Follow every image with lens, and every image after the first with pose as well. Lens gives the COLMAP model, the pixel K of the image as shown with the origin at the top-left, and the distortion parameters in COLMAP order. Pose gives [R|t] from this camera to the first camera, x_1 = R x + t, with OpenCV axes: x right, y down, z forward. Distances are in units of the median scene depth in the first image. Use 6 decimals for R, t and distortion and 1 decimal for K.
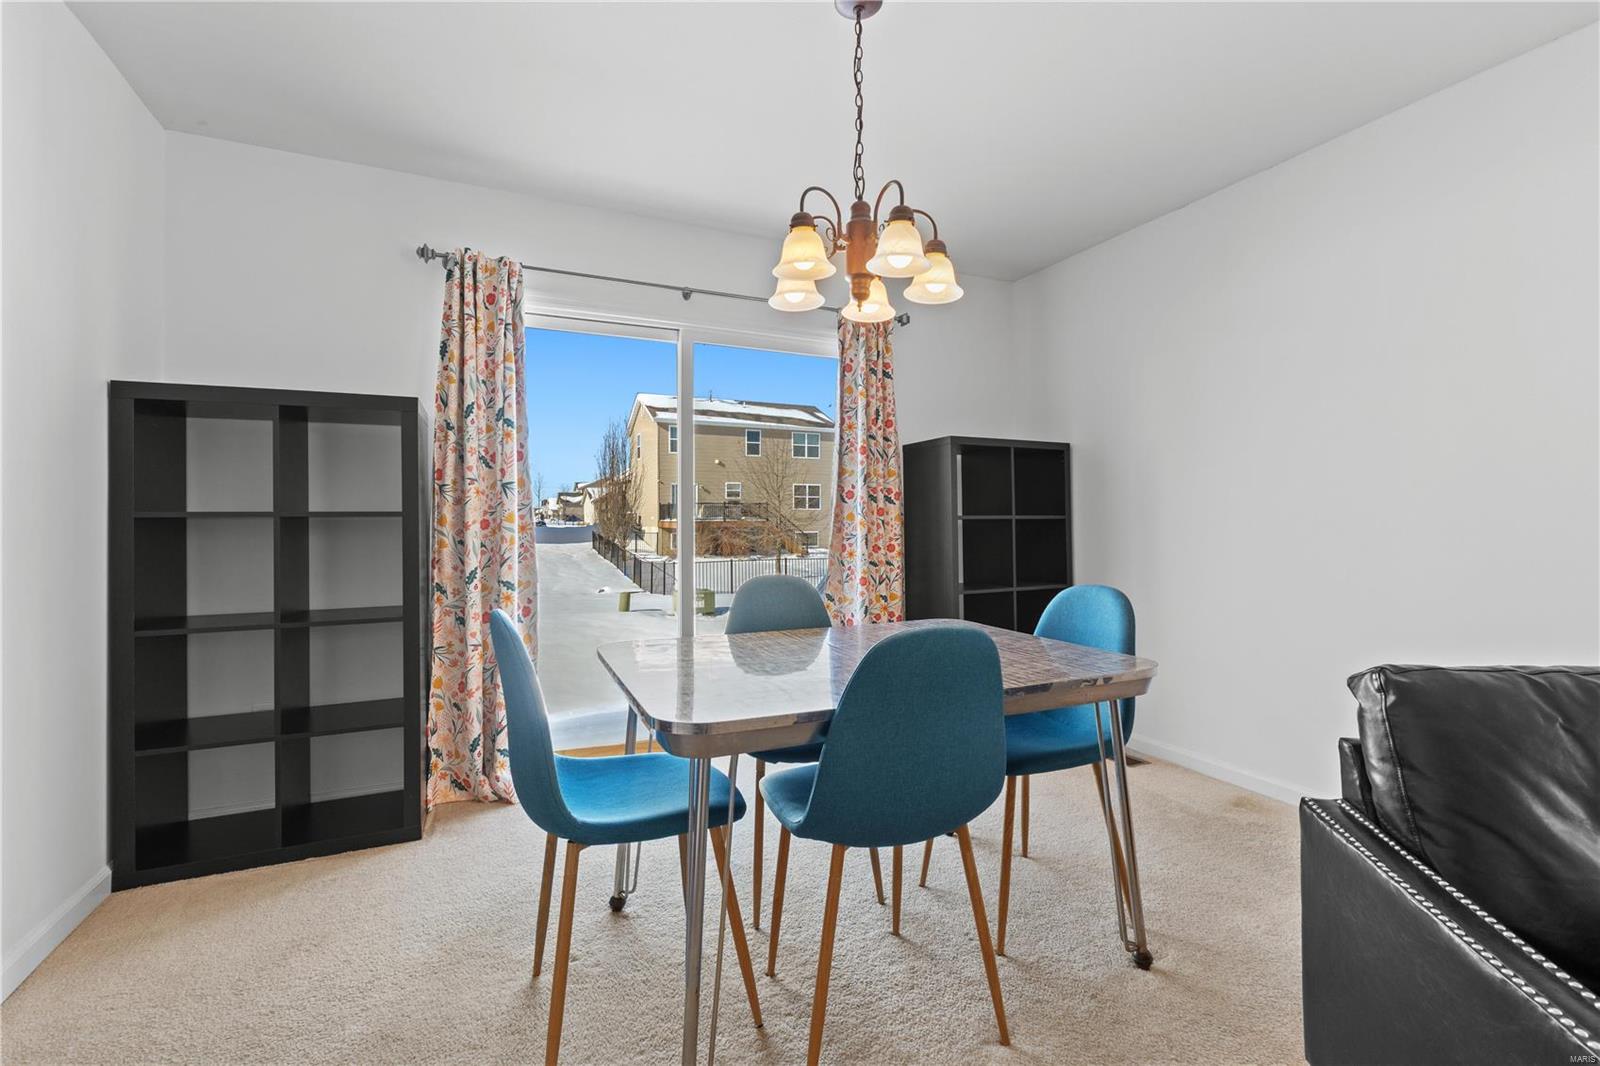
lens RADIAL K [[691.4, 0, 804.9], [0, 691.4, 513.9], [0, 0, 1]] dist [-0.001565, -0.000043]
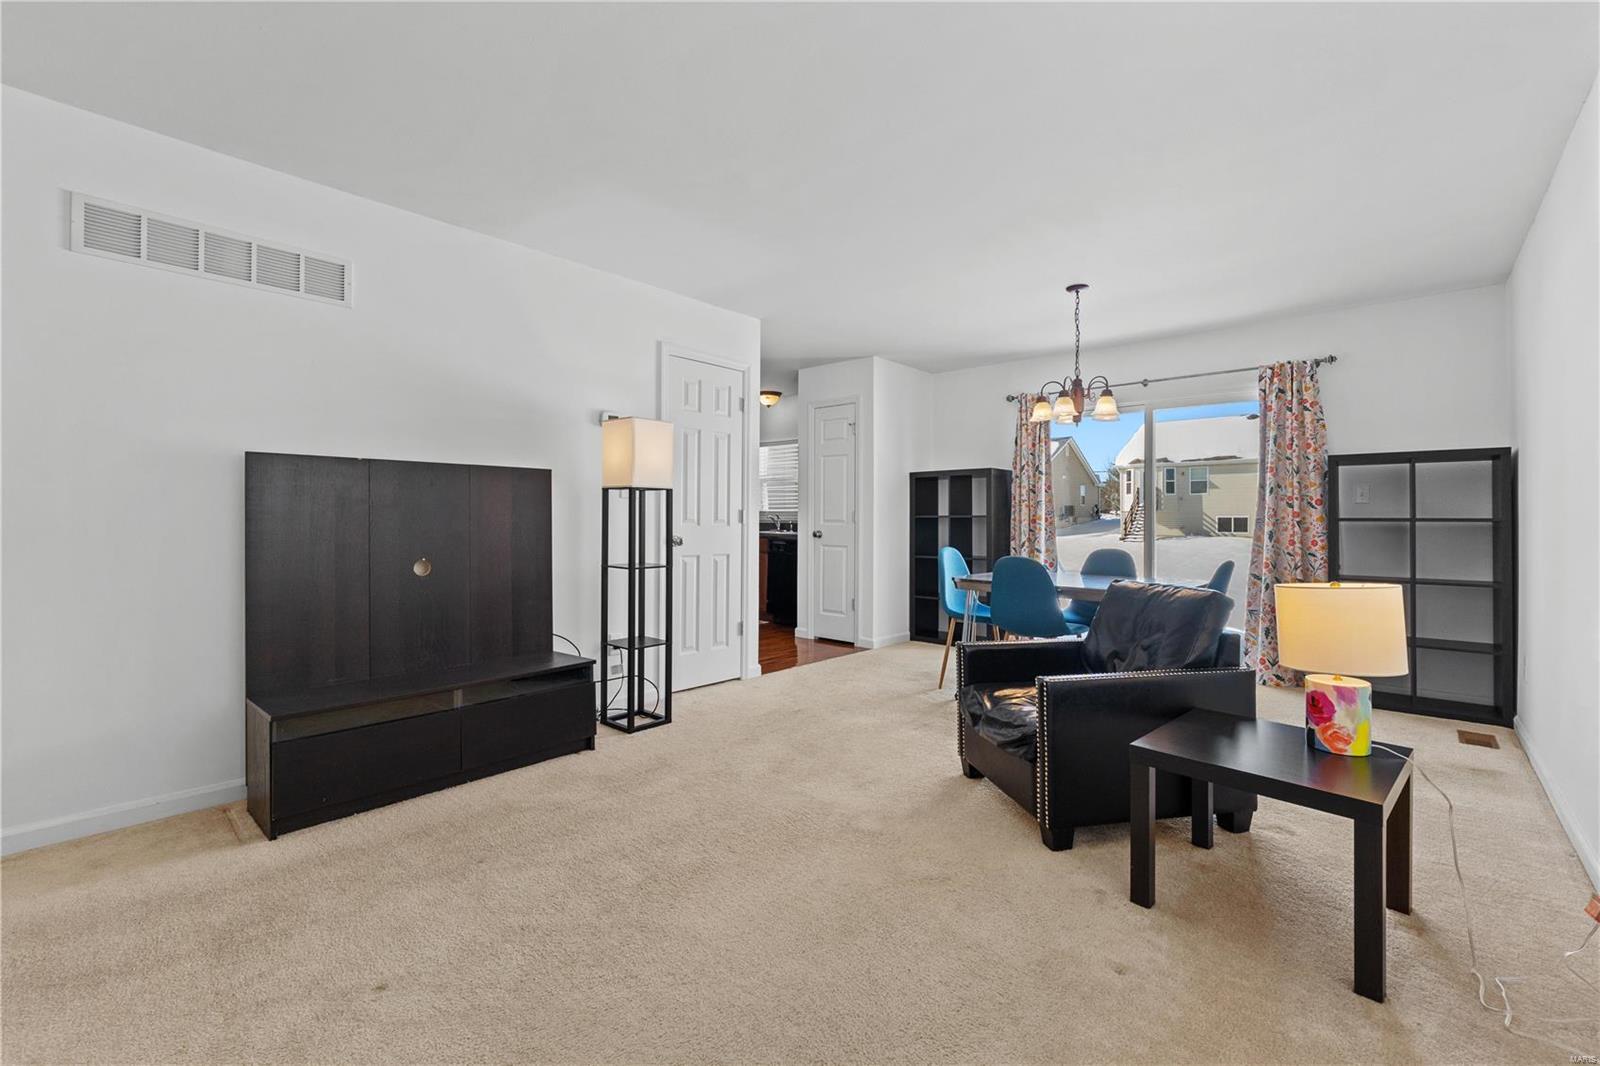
lens RADIAL K [[691.4, 0, 801.8], [0, 691.4, 520.1], [0, 0, 1]] dist [-0.001565, -0.000043]
pose [[0.399785, 0.009657, -0.916558, 1.187631], [0.006316, 0.999892, 0.013290, -0.020679], [0.916587, -0.011102, 0.399680, -0.487213]]
